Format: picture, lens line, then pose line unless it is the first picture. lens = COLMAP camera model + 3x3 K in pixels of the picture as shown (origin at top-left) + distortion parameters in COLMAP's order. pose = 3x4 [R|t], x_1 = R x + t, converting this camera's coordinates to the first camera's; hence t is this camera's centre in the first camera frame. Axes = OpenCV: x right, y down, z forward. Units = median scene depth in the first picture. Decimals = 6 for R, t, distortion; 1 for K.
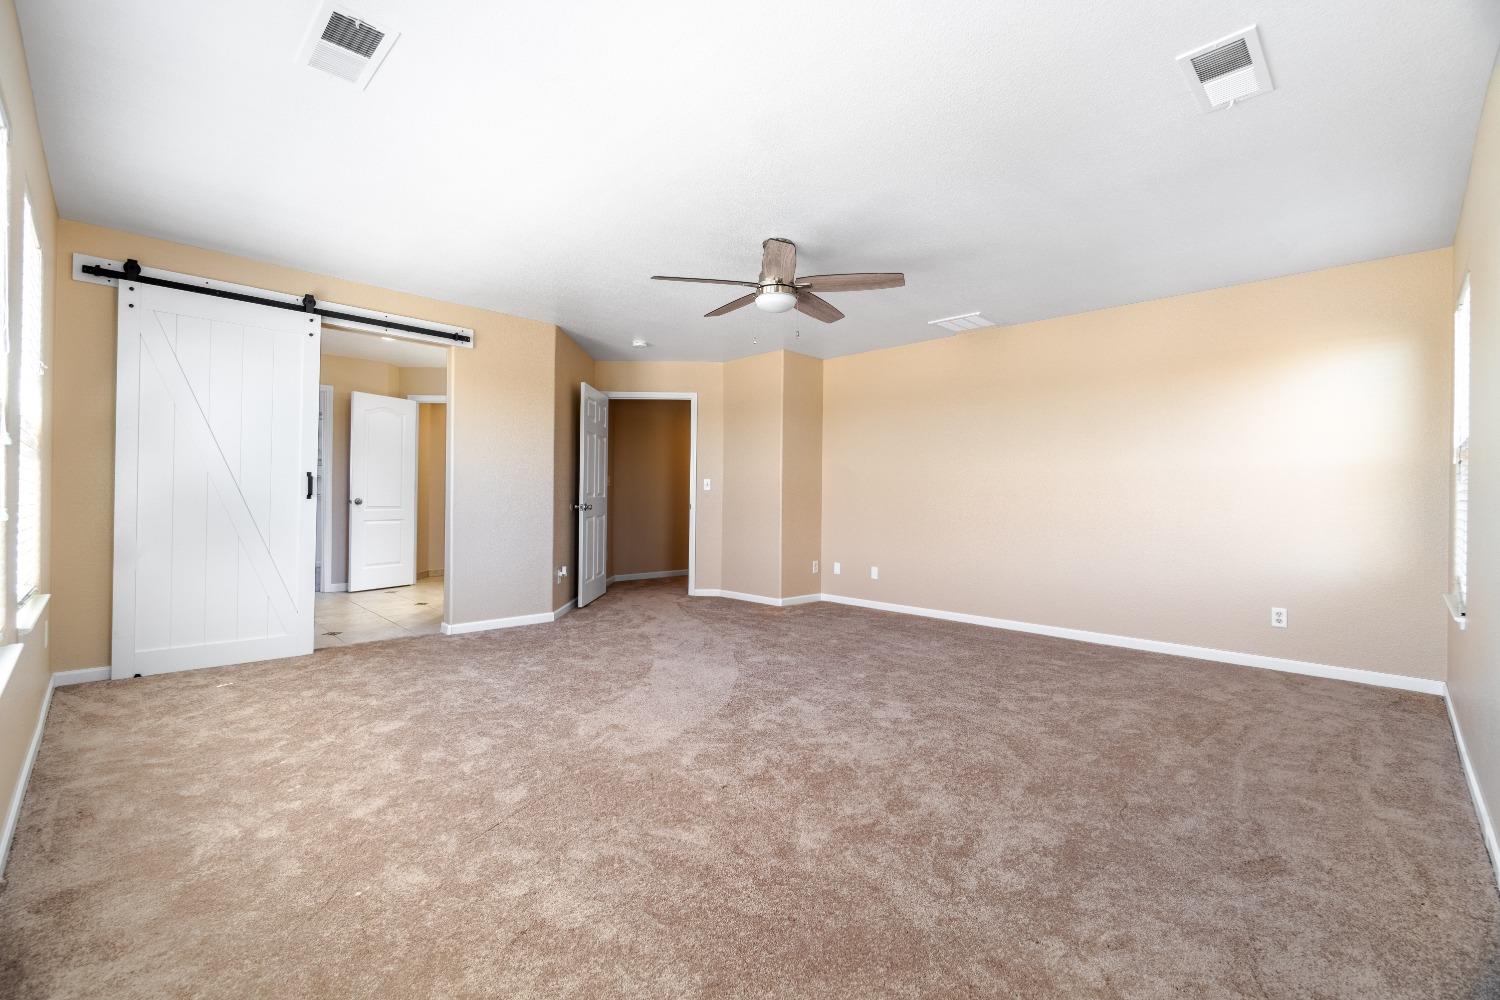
lens RADIAL K [[645.3, 0, 743.6], [0, 645.3, 498.3], [0, 0, 1]] dist [-0.003874, 0.000592]
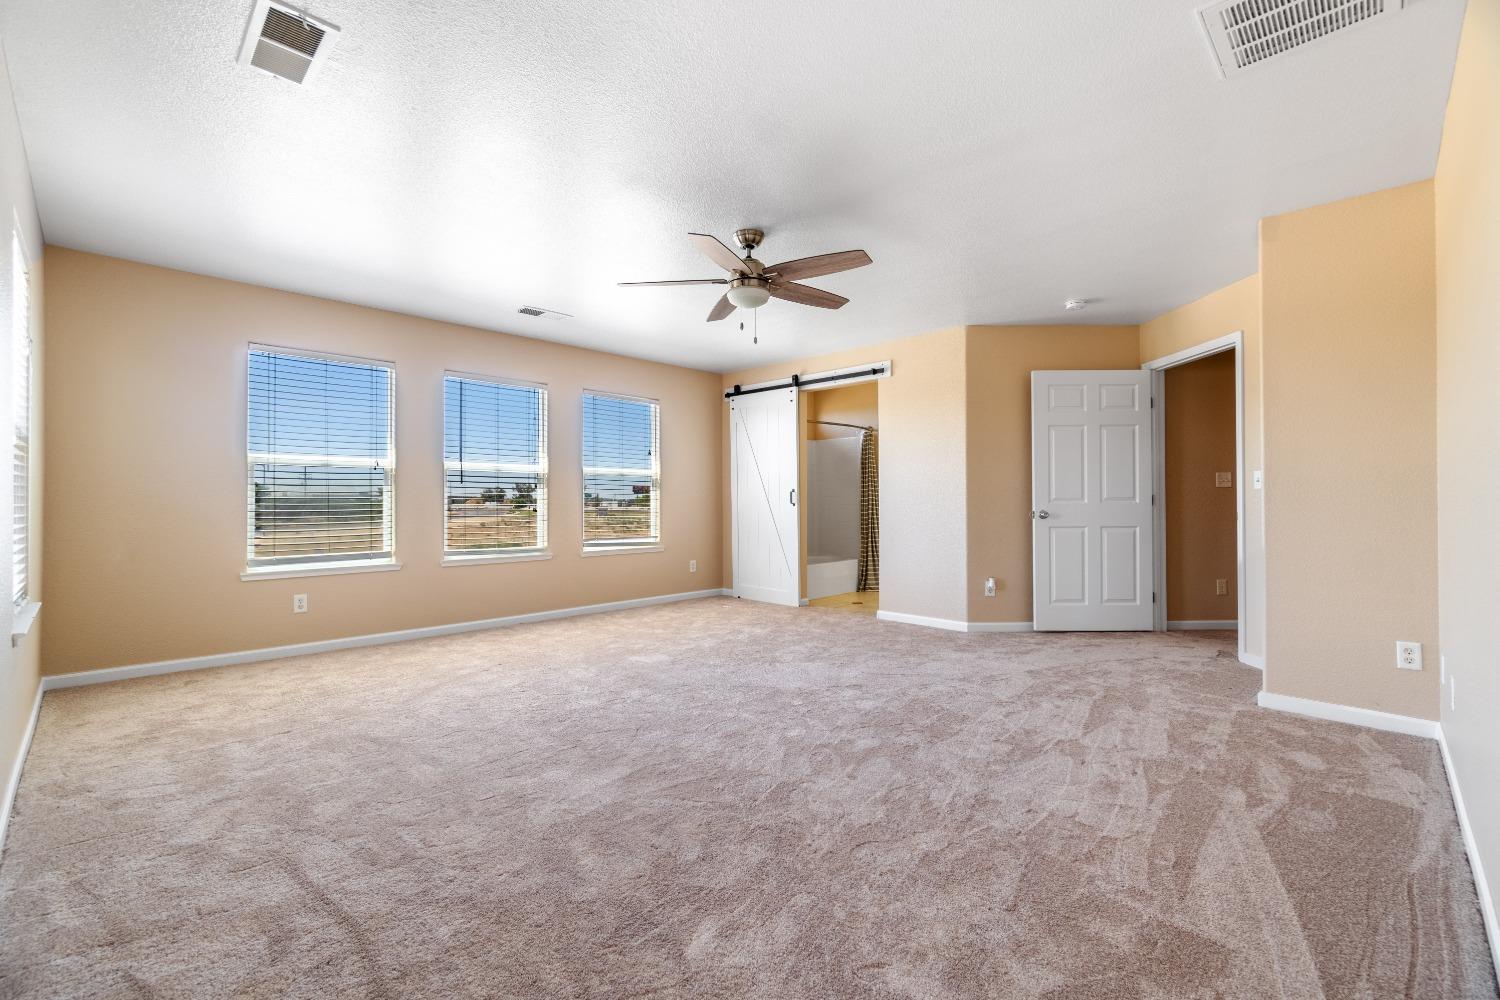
lens RADIAL K [[645.3, 0, 743.6], [0, 645.3, 498.3], [0, 0, 1]] dist [-0.003874, 0.000592]
pose [[-0.008156, -0.001483, -0.999966, 0.755652], [0.009244, 0.999956, -0.001559, -0.014479], [0.999924, -0.009257, -0.008142, 0.758360]]
